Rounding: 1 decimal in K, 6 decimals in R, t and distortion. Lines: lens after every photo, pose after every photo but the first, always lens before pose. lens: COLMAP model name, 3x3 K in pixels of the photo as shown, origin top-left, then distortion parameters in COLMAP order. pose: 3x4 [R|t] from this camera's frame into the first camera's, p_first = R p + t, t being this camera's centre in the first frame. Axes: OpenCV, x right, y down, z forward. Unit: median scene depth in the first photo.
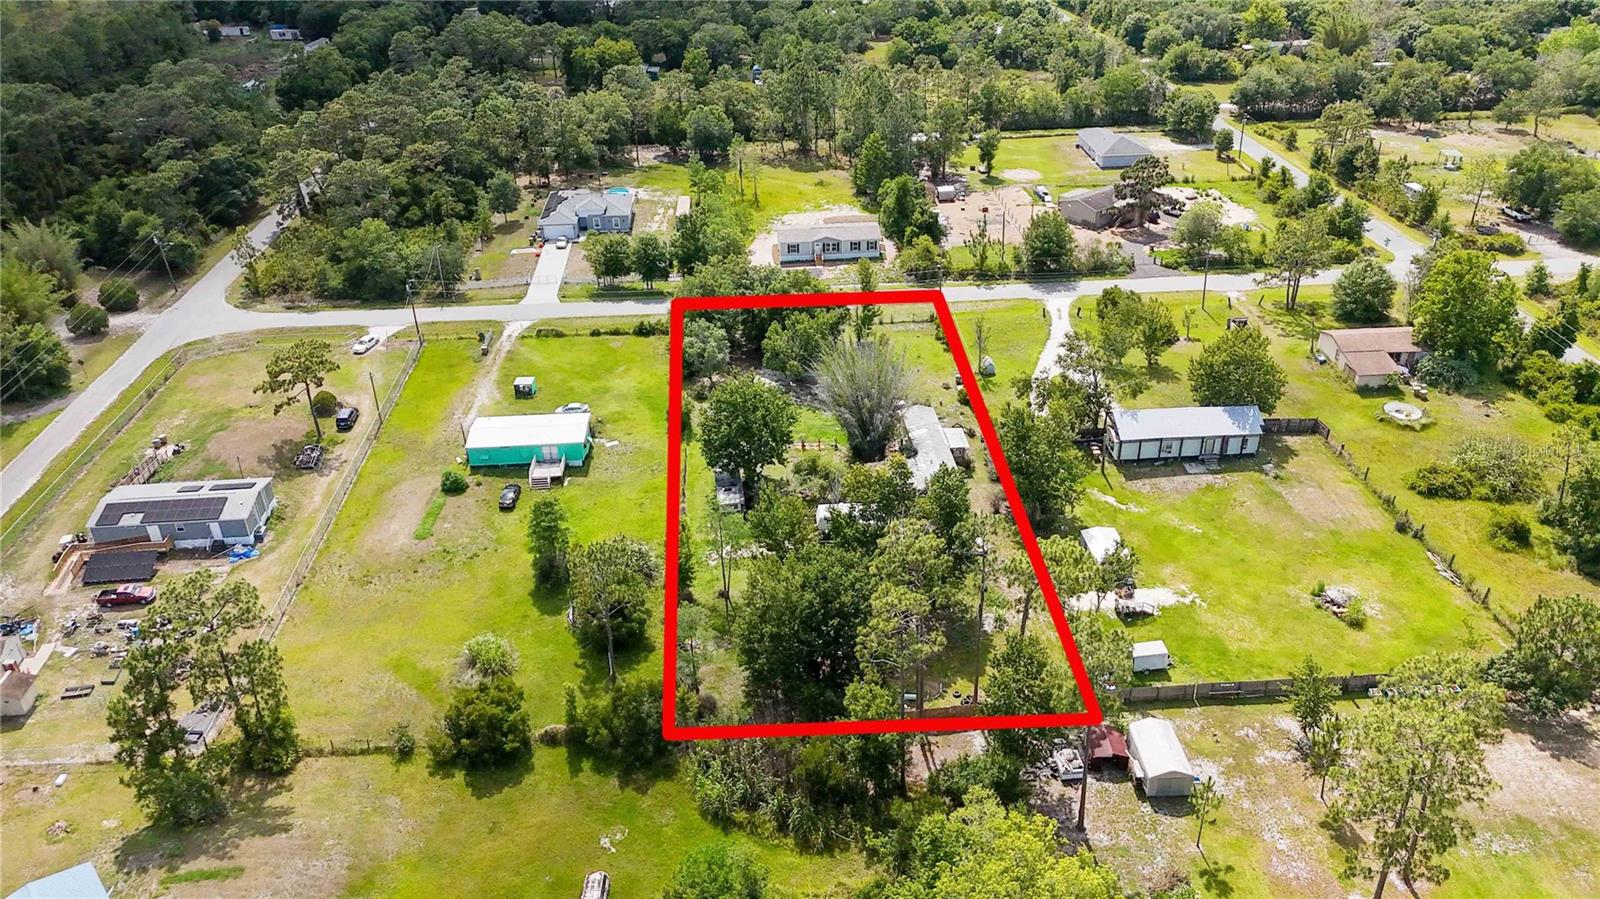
lens RADIAL K [[1159.9, 0, 800.0], [0, 1159.9, 449.5], [0, 0, 1]] dist [0.072783, -0.066340]
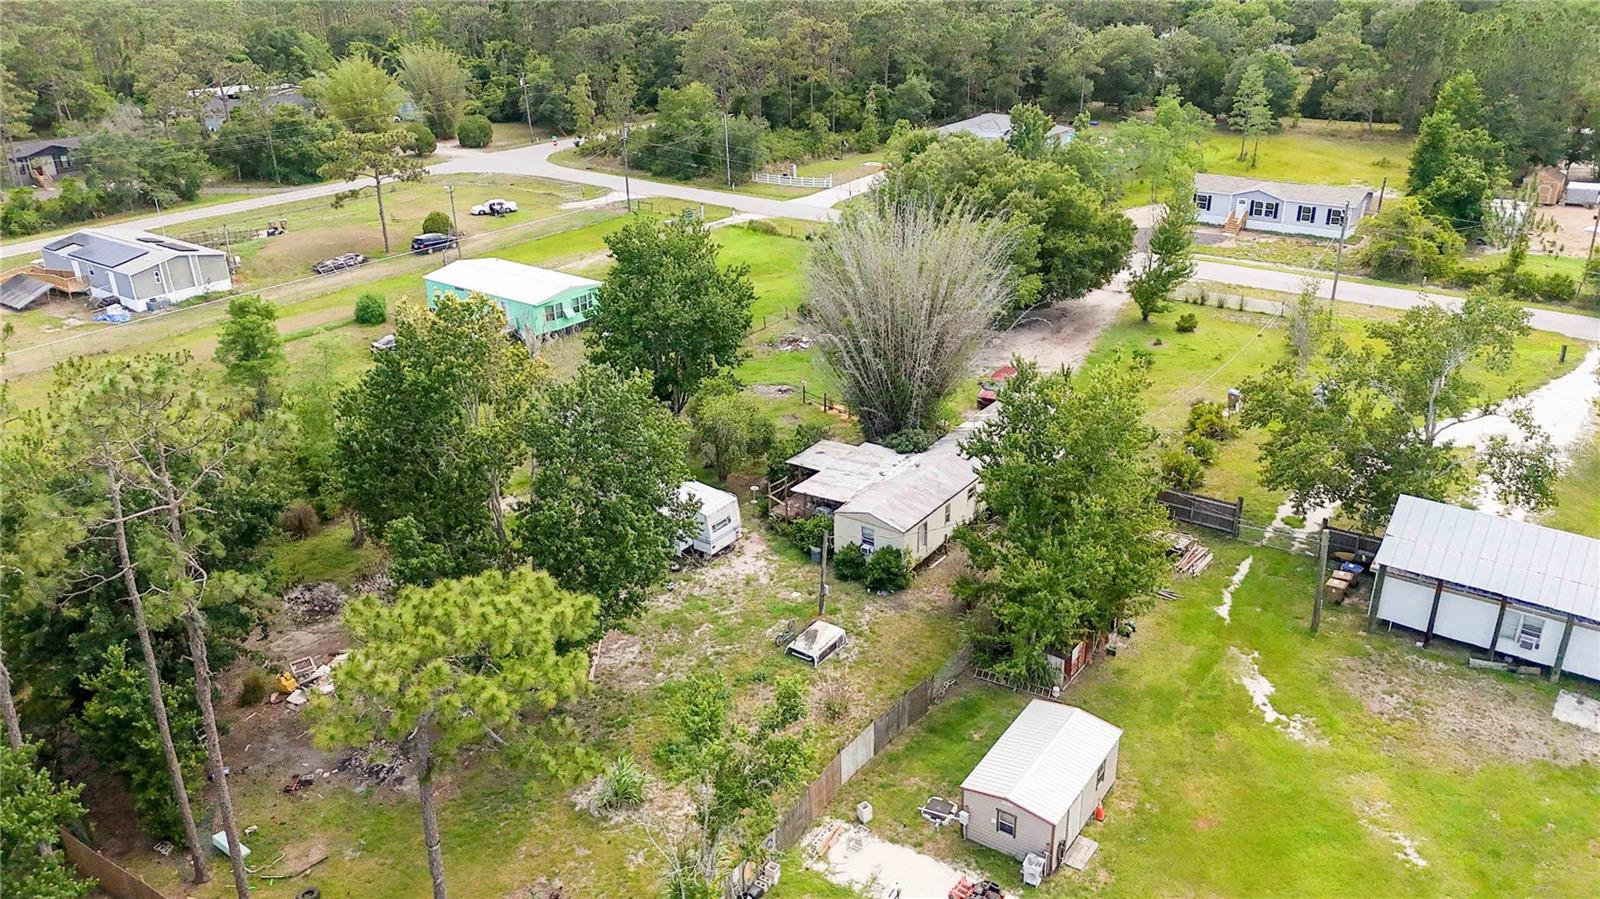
lens RADIAL K [[1180.0, 0, 802.3], [0, 1180.0, 431.3], [0, 0, 1]] dist [0.072795, -0.075081]
pose [[0.770189, 0.262090, -0.581479, 0.243784], [-0.314122, 0.949309, 0.011816, 0.003954], [0.555100, 0.173555, 0.813476, 0.401330]]
